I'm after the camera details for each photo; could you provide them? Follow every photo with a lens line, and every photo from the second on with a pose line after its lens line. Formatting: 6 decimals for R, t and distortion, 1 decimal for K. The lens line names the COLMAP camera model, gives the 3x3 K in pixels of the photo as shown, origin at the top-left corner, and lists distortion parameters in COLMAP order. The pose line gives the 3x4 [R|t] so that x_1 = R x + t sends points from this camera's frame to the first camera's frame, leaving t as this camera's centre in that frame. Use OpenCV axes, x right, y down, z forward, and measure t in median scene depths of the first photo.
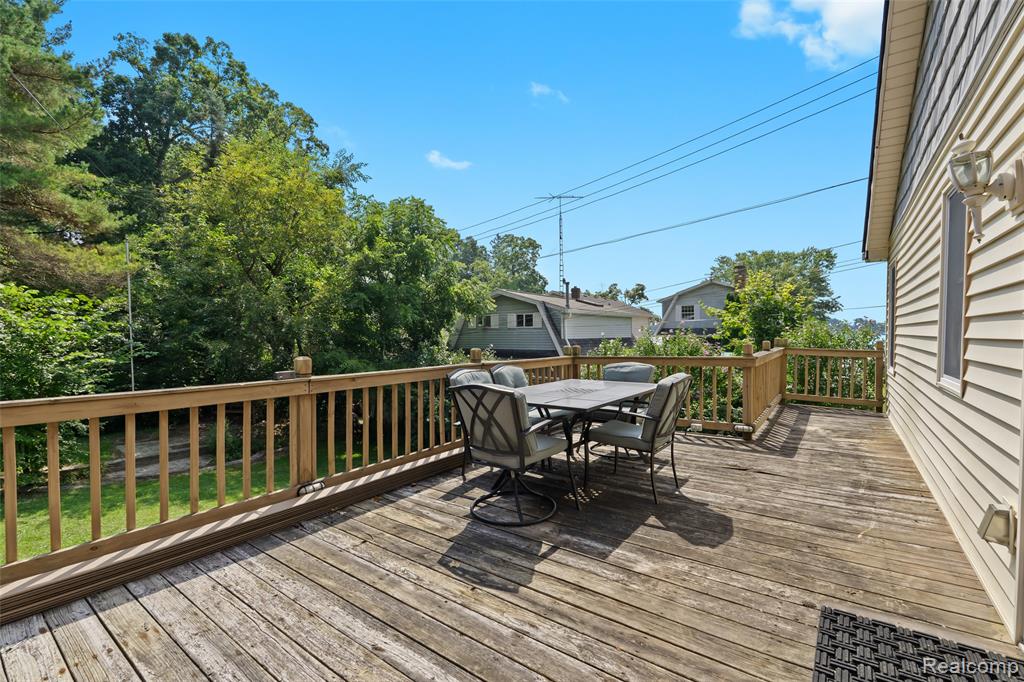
lens RADIAL K [[454.6, 0, 511.2], [0, 454.6, 337.9], [0, 0, 1]] dist [-0.006405, 0.001024]
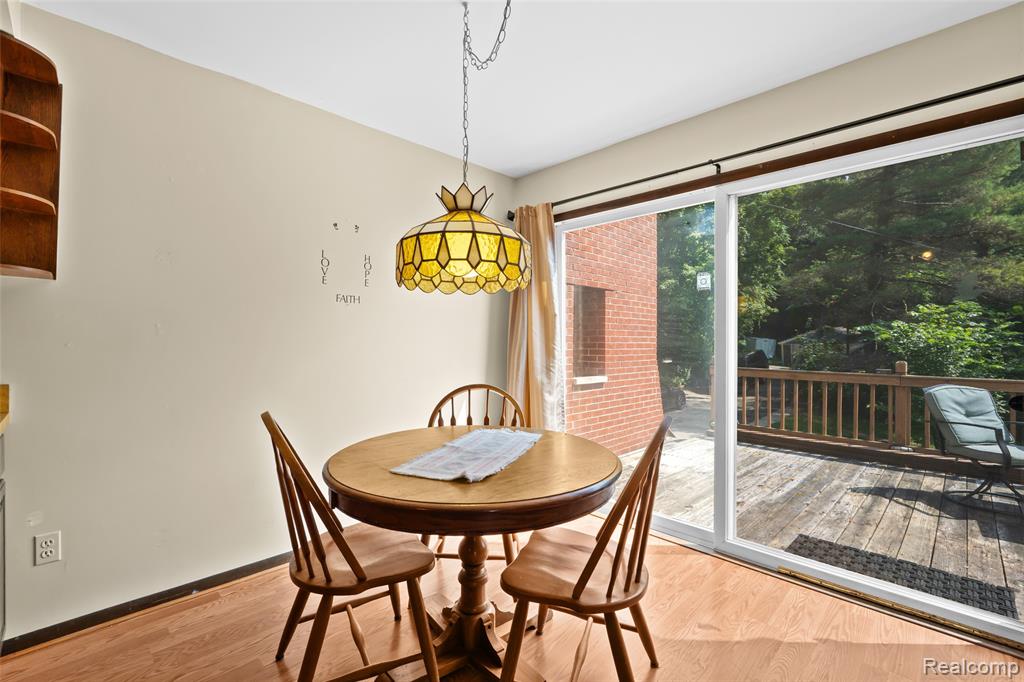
lens RADIAL K [[454.6, 0, 508.5], [0, 454.6, 339.1], [0, 0, 1]] dist [-0.006405, 0.001024]
pose [[-0.154747, 0.002934, -0.987950, 1.841606], [-0.014923, 0.999875, 0.005306, -0.029568], [0.987841, 0.015564, -0.154684, -0.084978]]
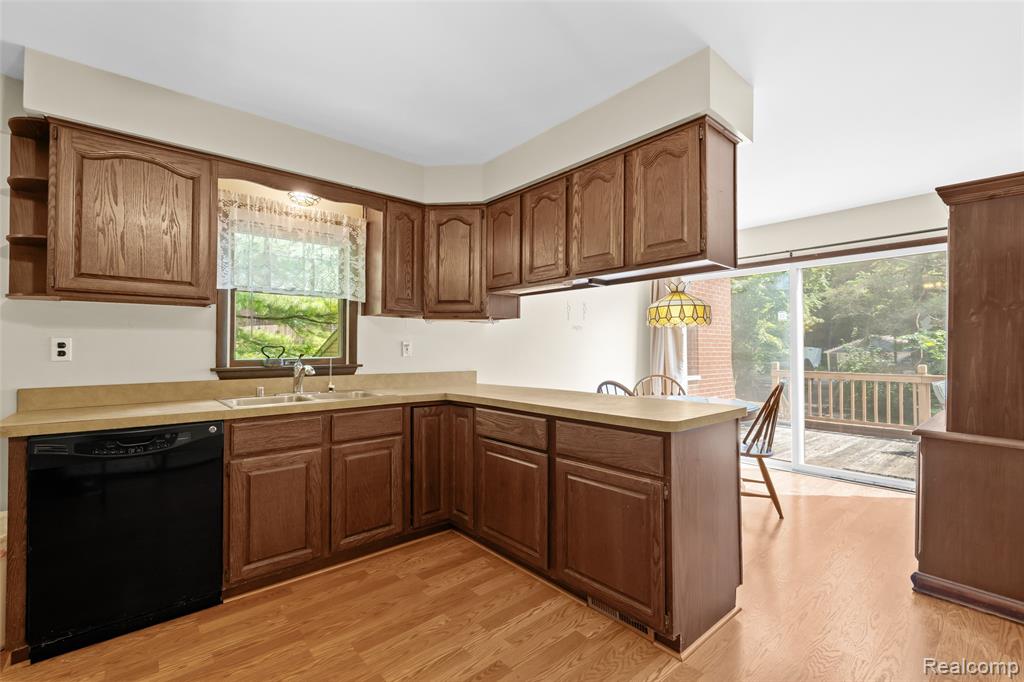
lens RADIAL K [[454.6, 0, 508.7], [0, 454.6, 338.8], [0, 0, 1]] dist [-0.006405, 0.001024]
pose [[-0.223945, -0.018249, -0.974431, 2.900431], [-0.009459, 0.999818, -0.016551, -0.033289], [0.974556, 0.005511, -0.224077, -0.526610]]
